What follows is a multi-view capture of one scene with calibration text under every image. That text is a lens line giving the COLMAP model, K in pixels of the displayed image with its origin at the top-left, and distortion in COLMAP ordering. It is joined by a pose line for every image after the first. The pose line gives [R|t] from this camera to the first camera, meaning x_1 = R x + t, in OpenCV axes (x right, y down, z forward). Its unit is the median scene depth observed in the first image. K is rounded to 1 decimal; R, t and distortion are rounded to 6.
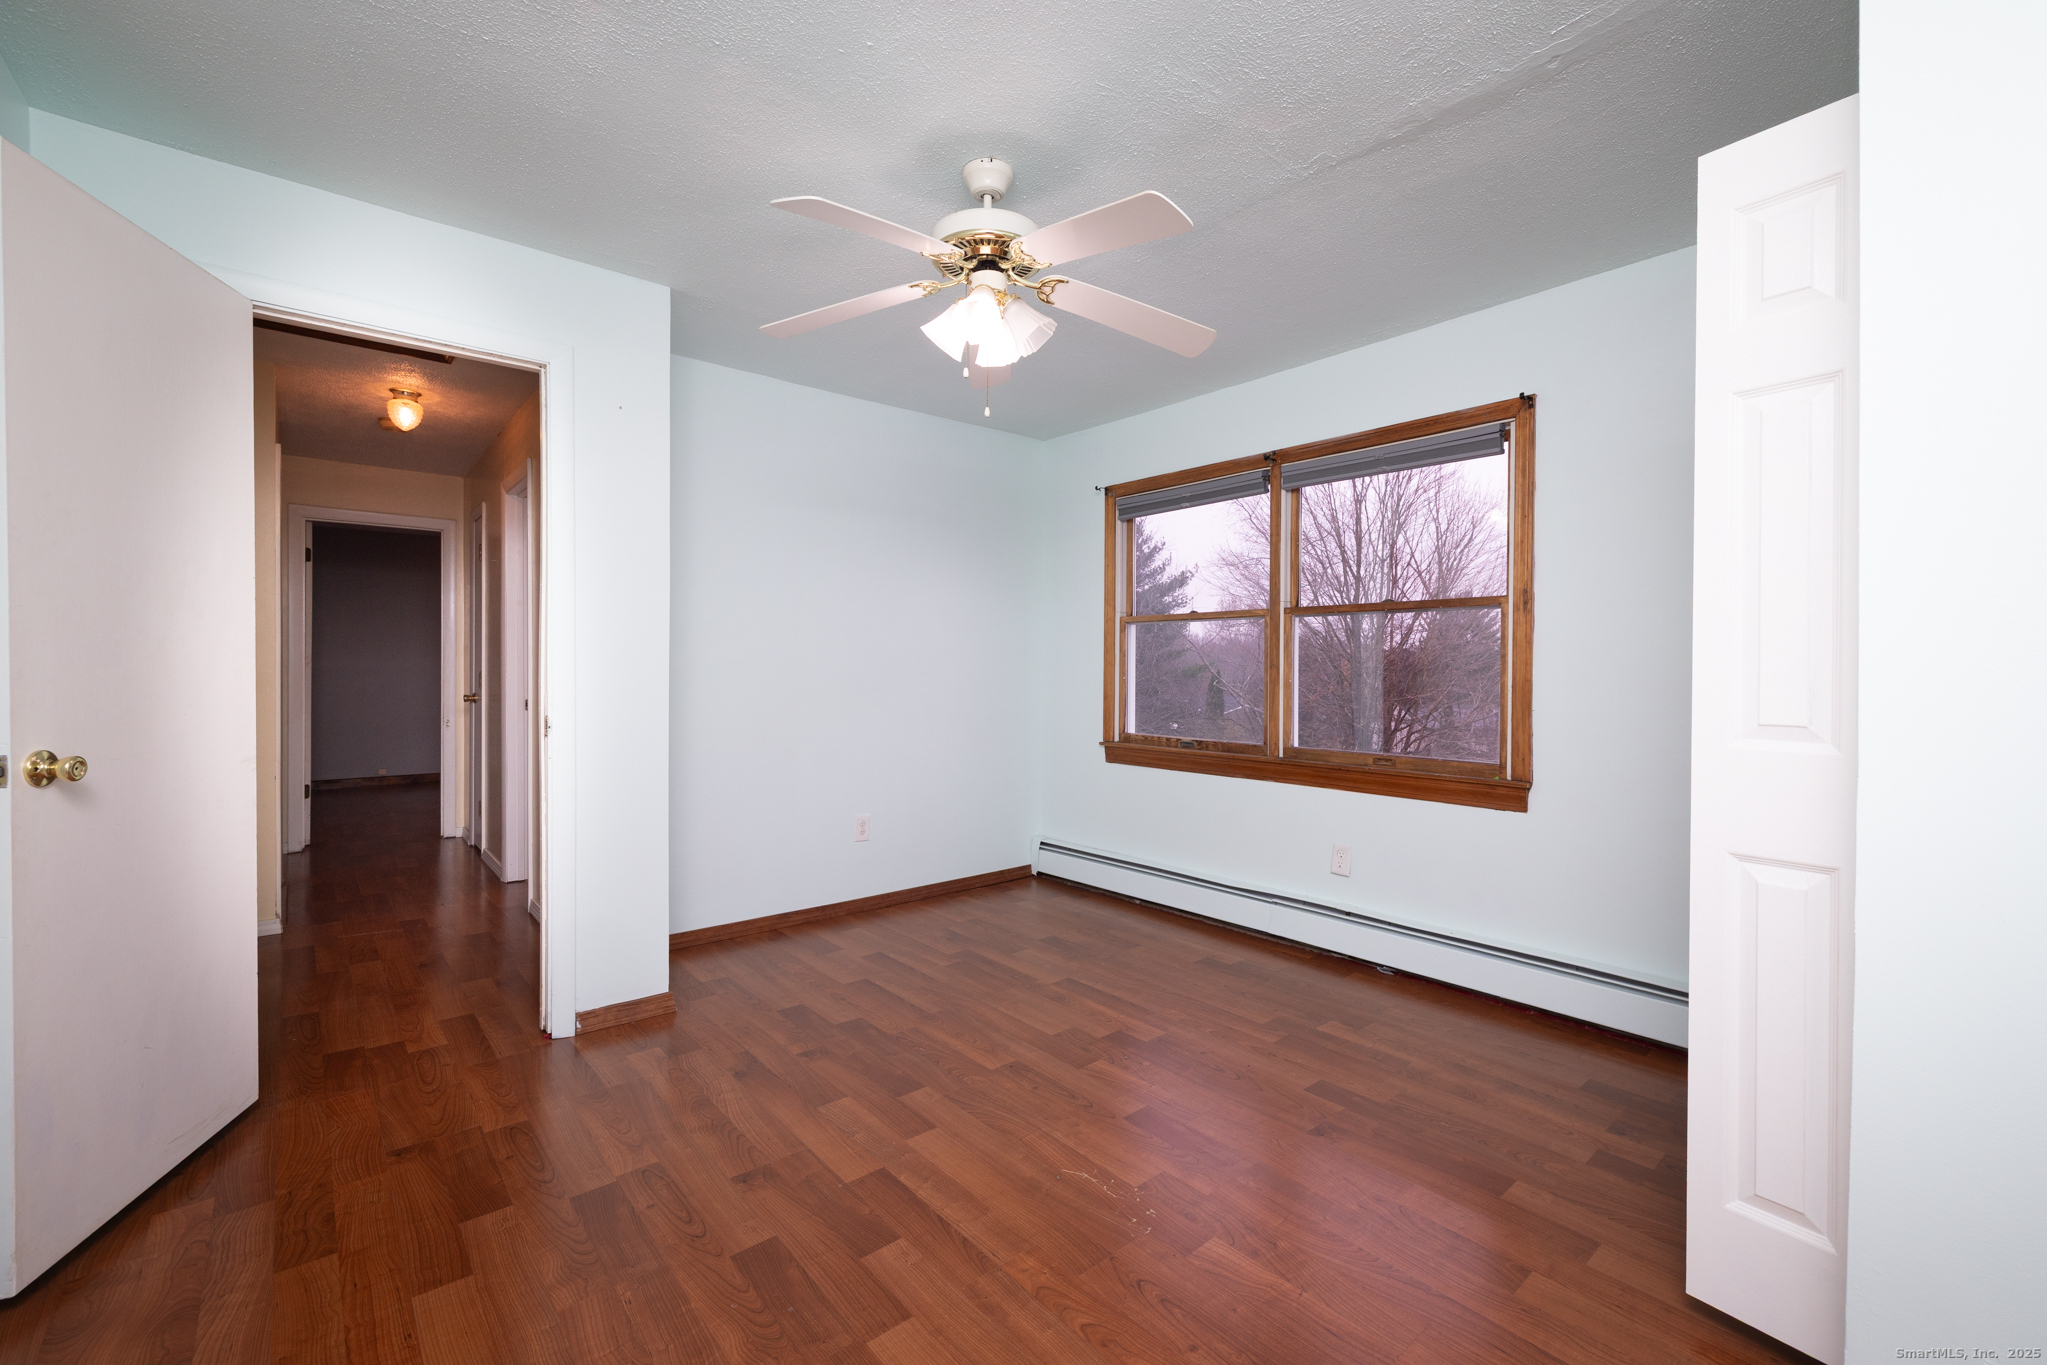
lens RADIAL K [[876.7, 0, 1024.9], [0, 876.7, 682.9], [0, 0, 1]] dist [0.001676, -0.000552]
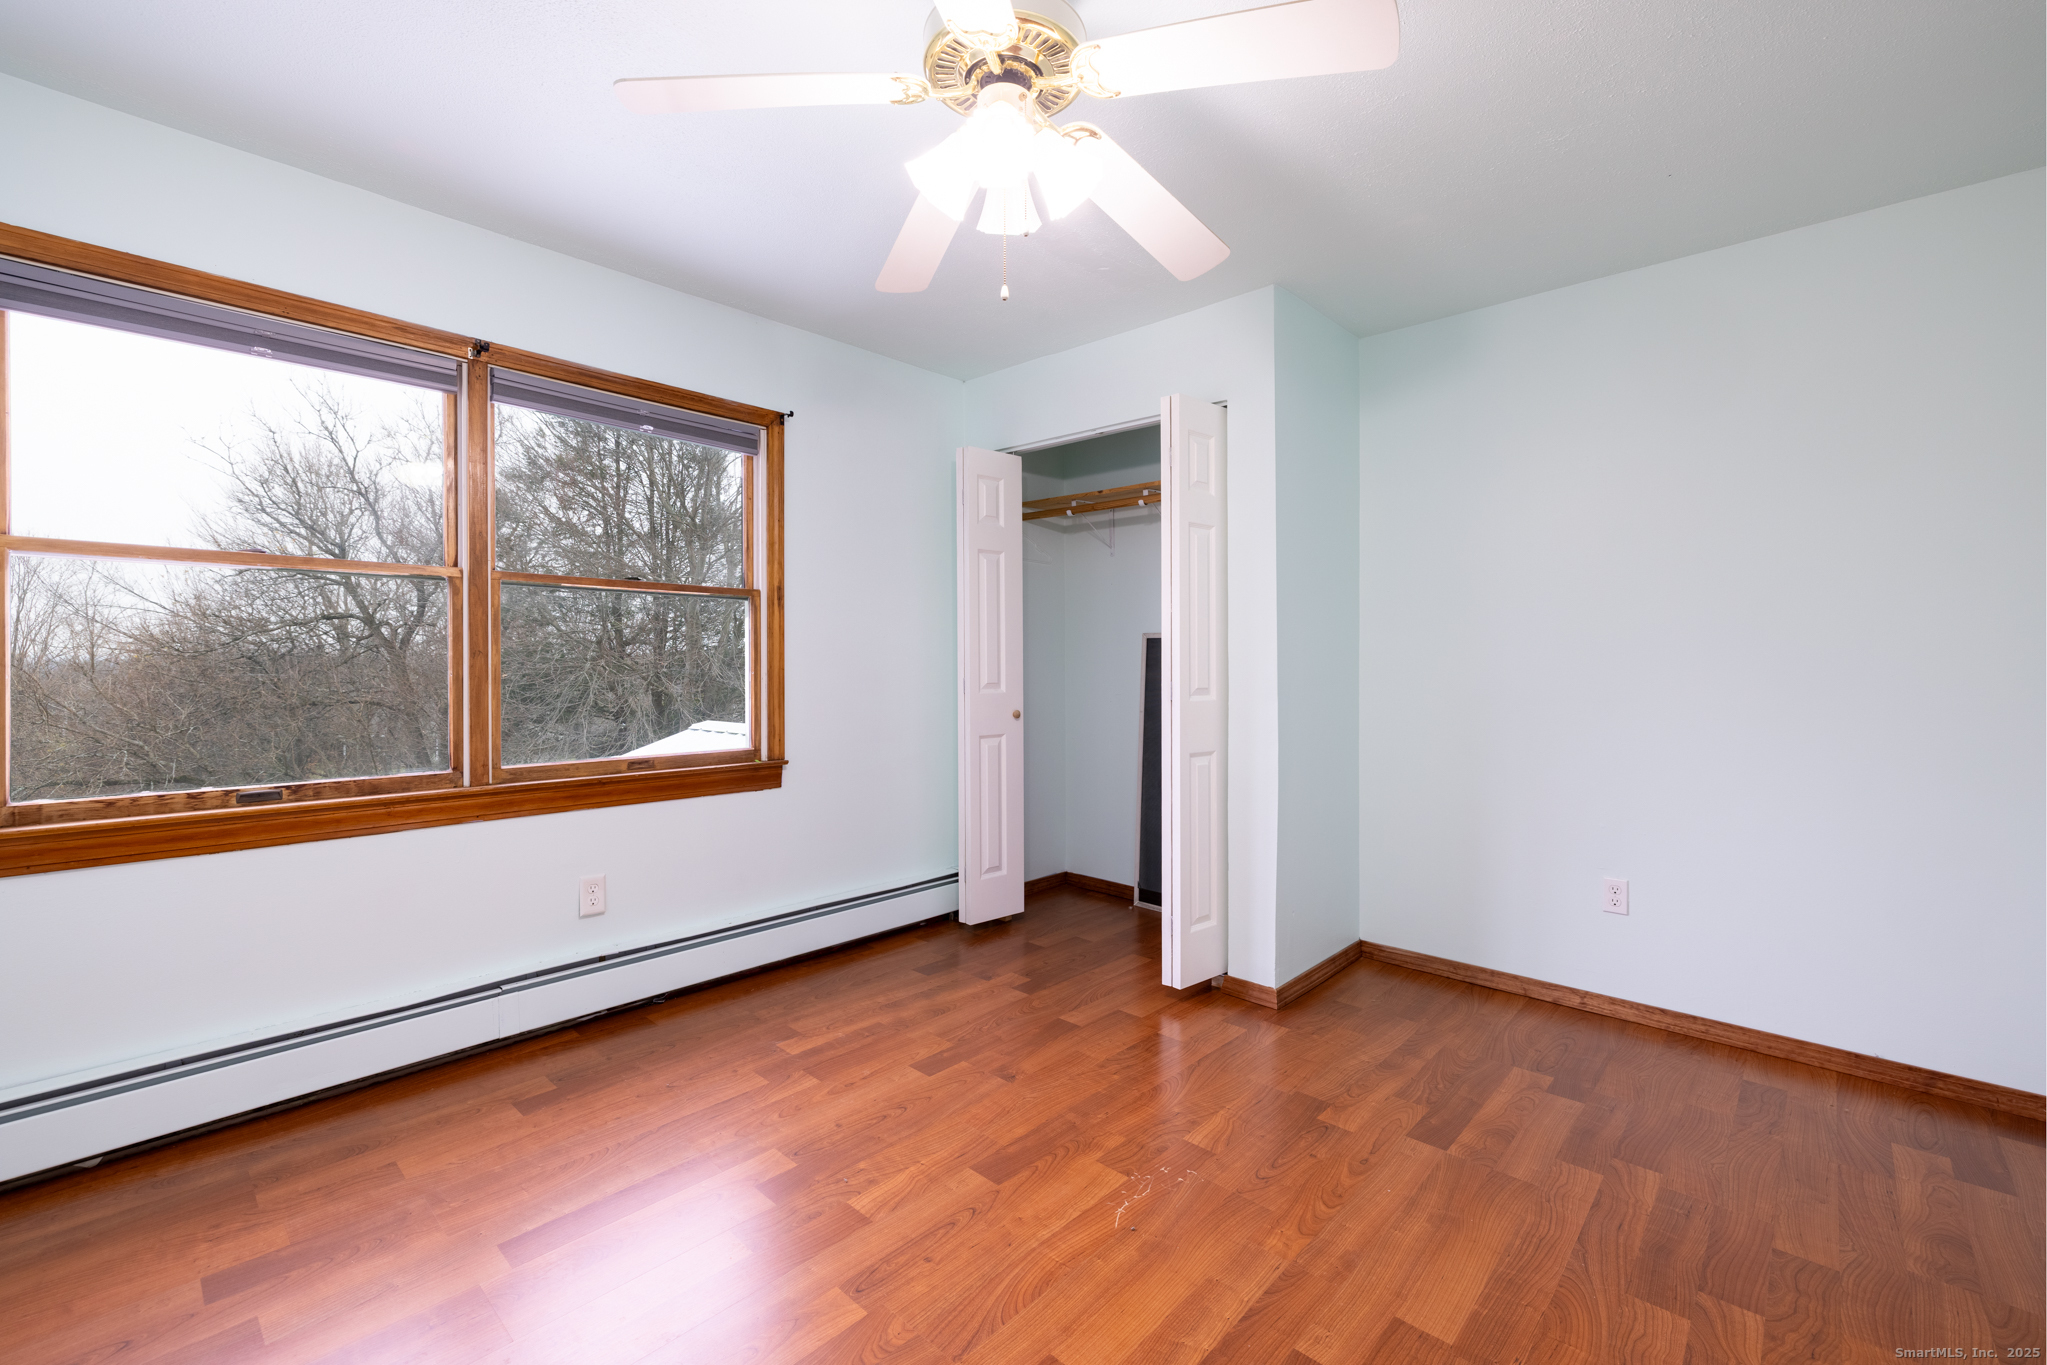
lens RADIAL K [[876.7, 0, 1024.4], [0, 876.7, 667.4], [0, 0, 1]] dist [0.001676, -0.000552]
pose [[-0.140586, -0.008718, 0.990030, -0.674998], [0.008236, 0.999916, 0.009974, -0.015918], [-0.990034, 0.009556, -0.140502, 1.000321]]
